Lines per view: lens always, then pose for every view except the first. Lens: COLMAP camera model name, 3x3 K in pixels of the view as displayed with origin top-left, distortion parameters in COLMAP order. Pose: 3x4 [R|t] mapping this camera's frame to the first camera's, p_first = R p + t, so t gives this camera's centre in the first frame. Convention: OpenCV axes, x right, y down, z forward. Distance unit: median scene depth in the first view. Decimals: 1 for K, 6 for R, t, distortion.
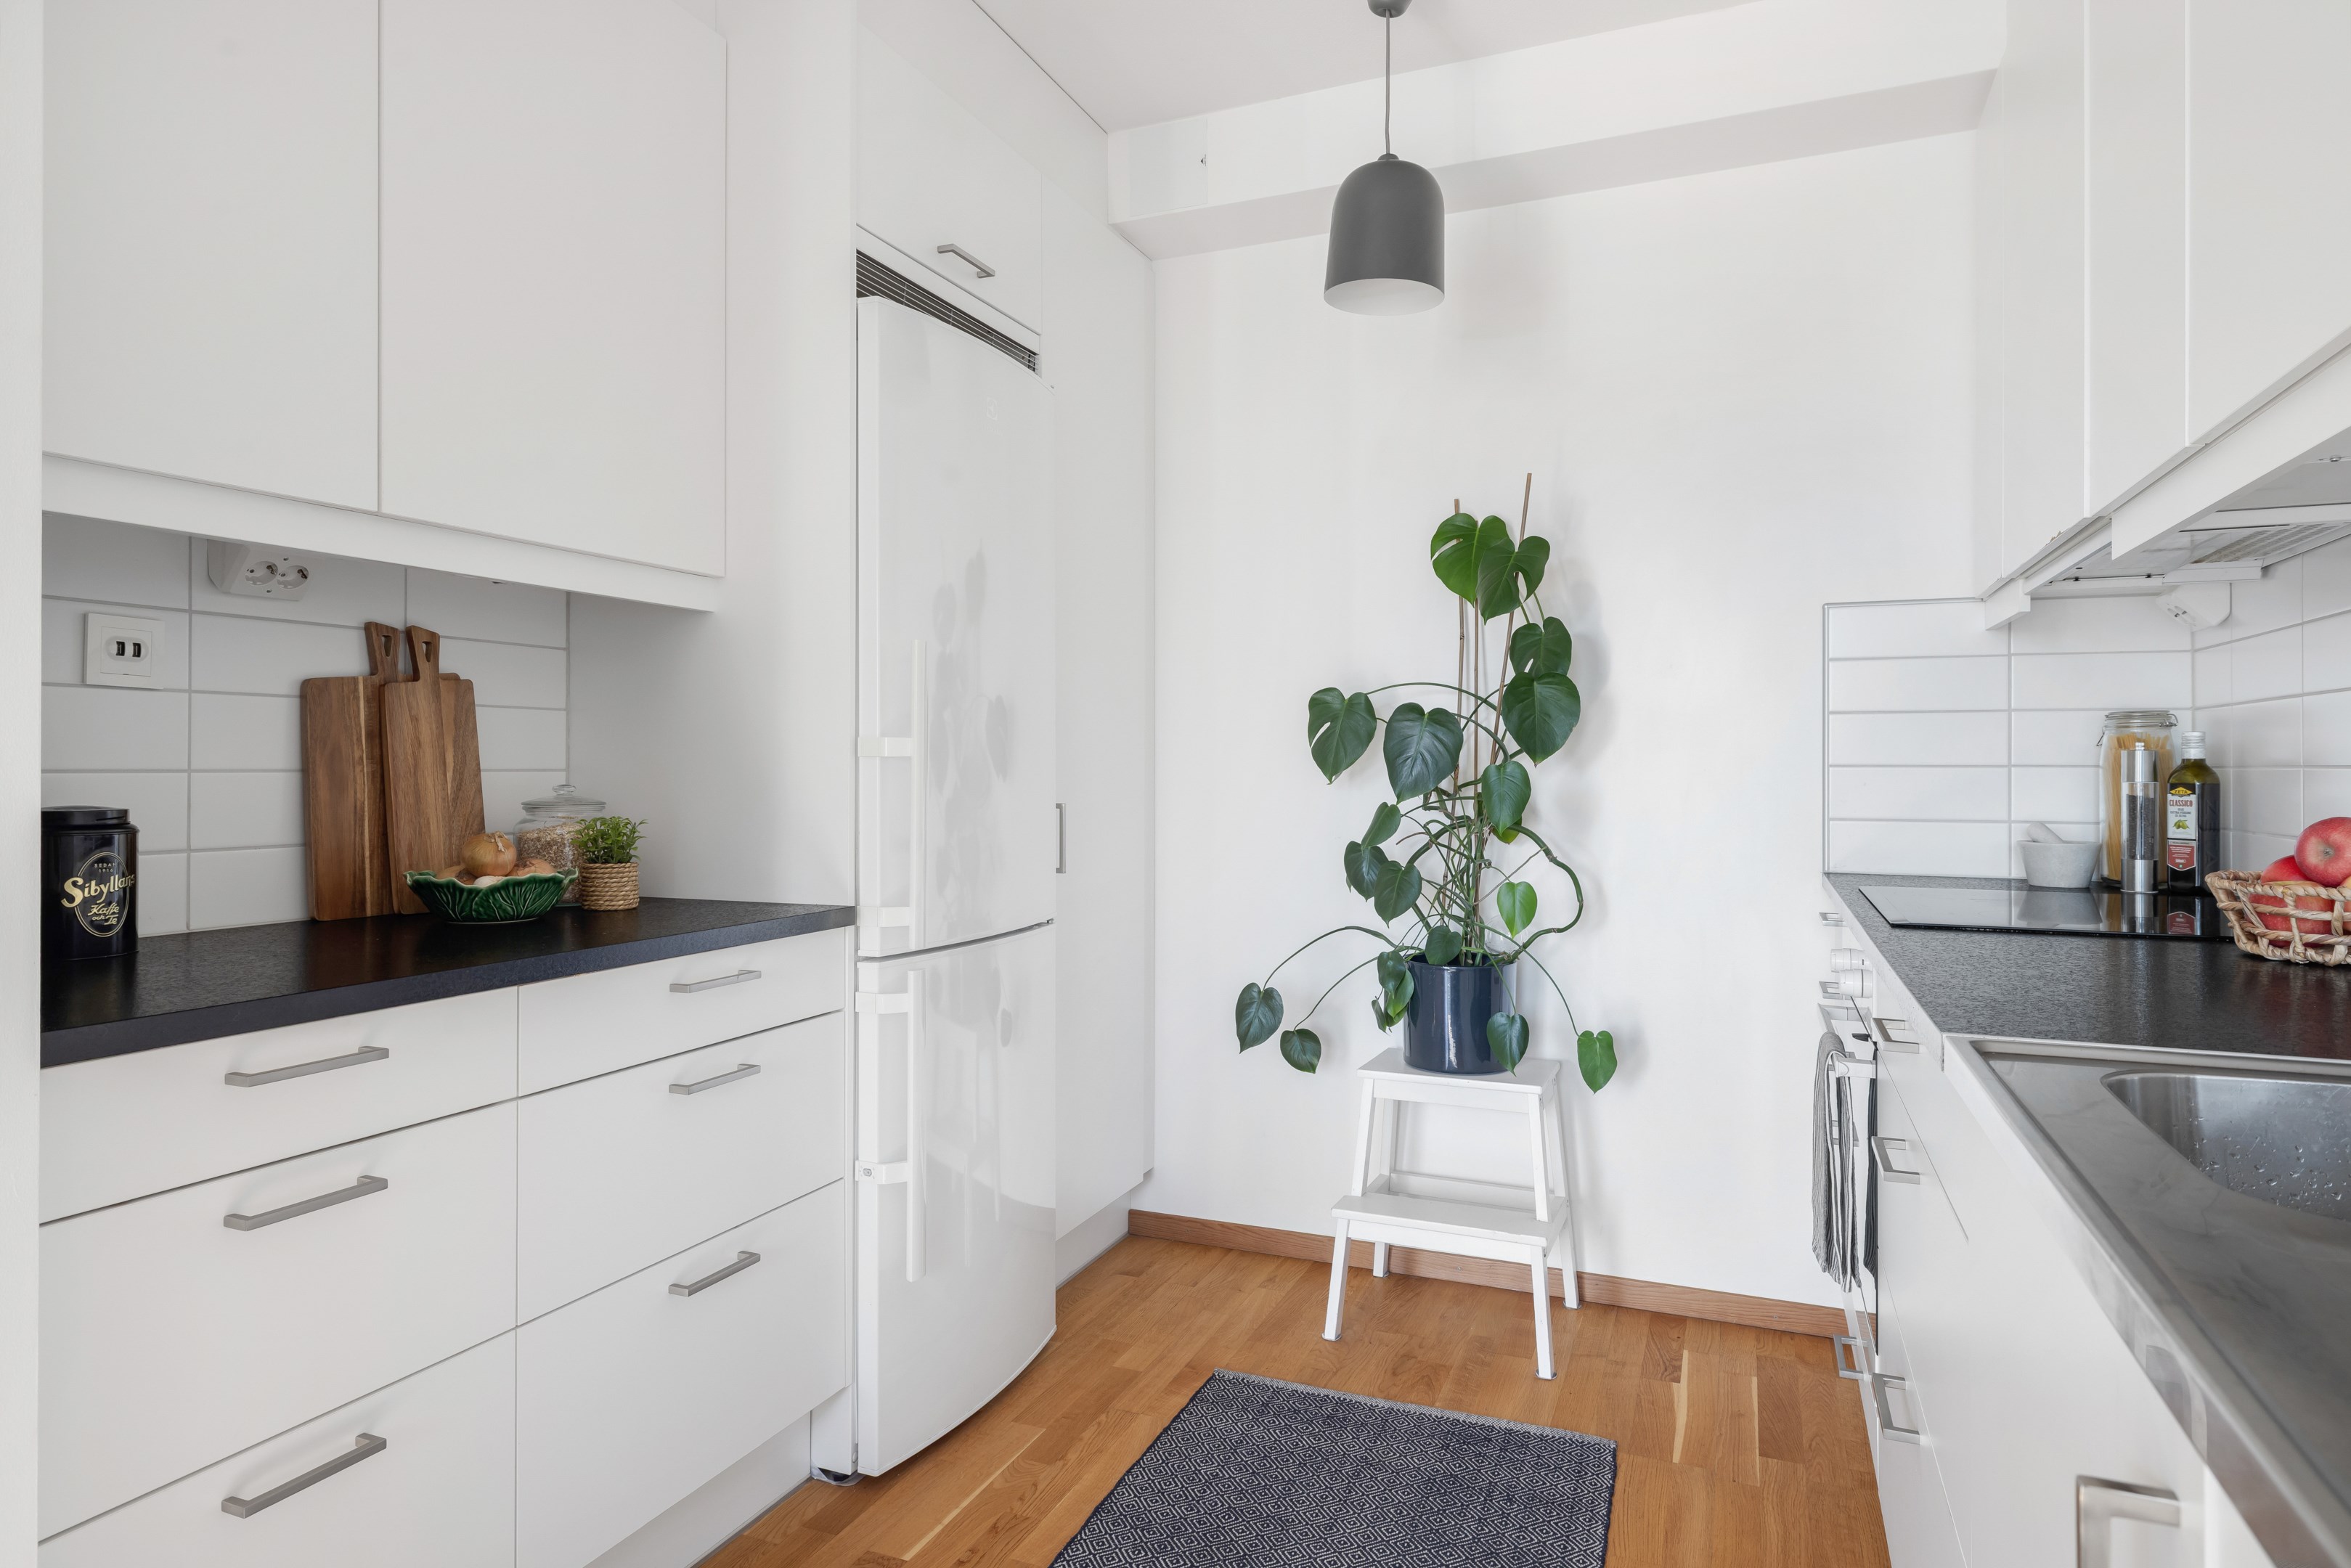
lens RADIAL K [[1355.4, 0, 1172.3], [0, 1355.4, 763.6], [0, 0, 1]] dist [0.006400, 0.000581]
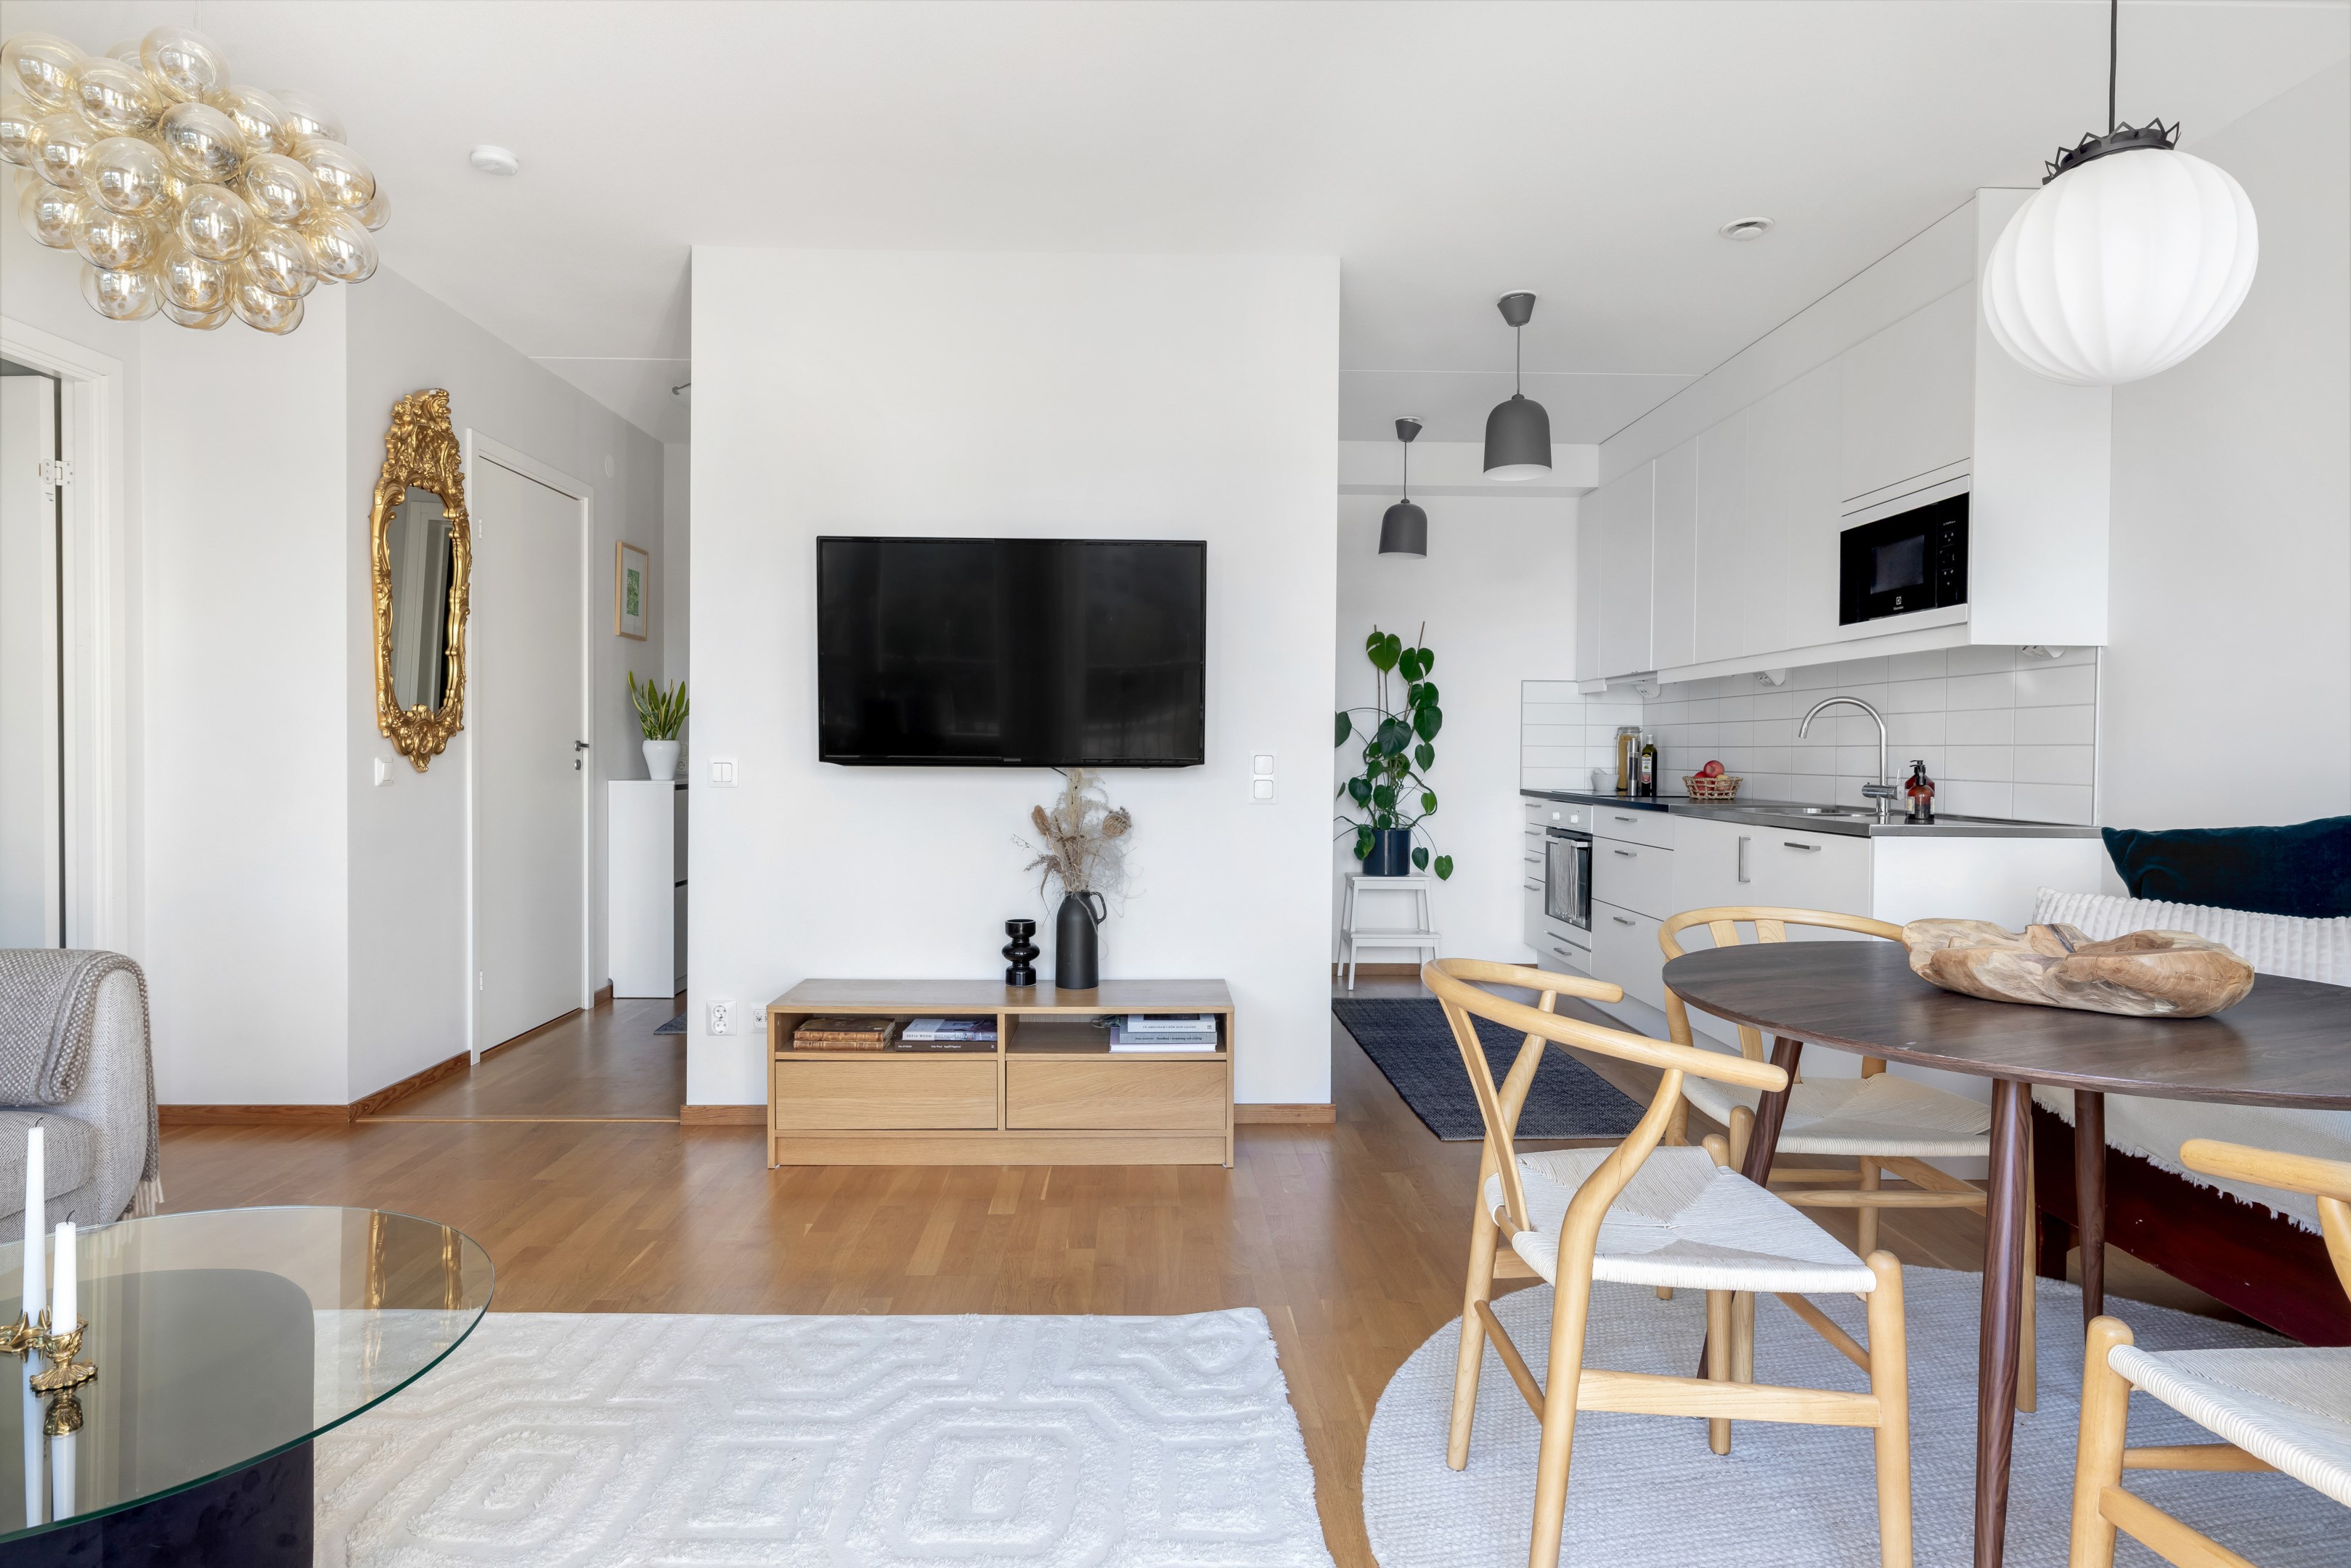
lens RADIAL K [[1297.9, 0, 1169.2], [0, 1297.9, 765.6], [0, 0, 1]] dist [0.000652, 0.000063]
pose [[0.909705, 0.000361, 0.415255, -1.182917], [-0.007792, 0.999838, 0.016201, 0.005030], [-0.415182, -0.017974, 0.909561, -0.964362]]
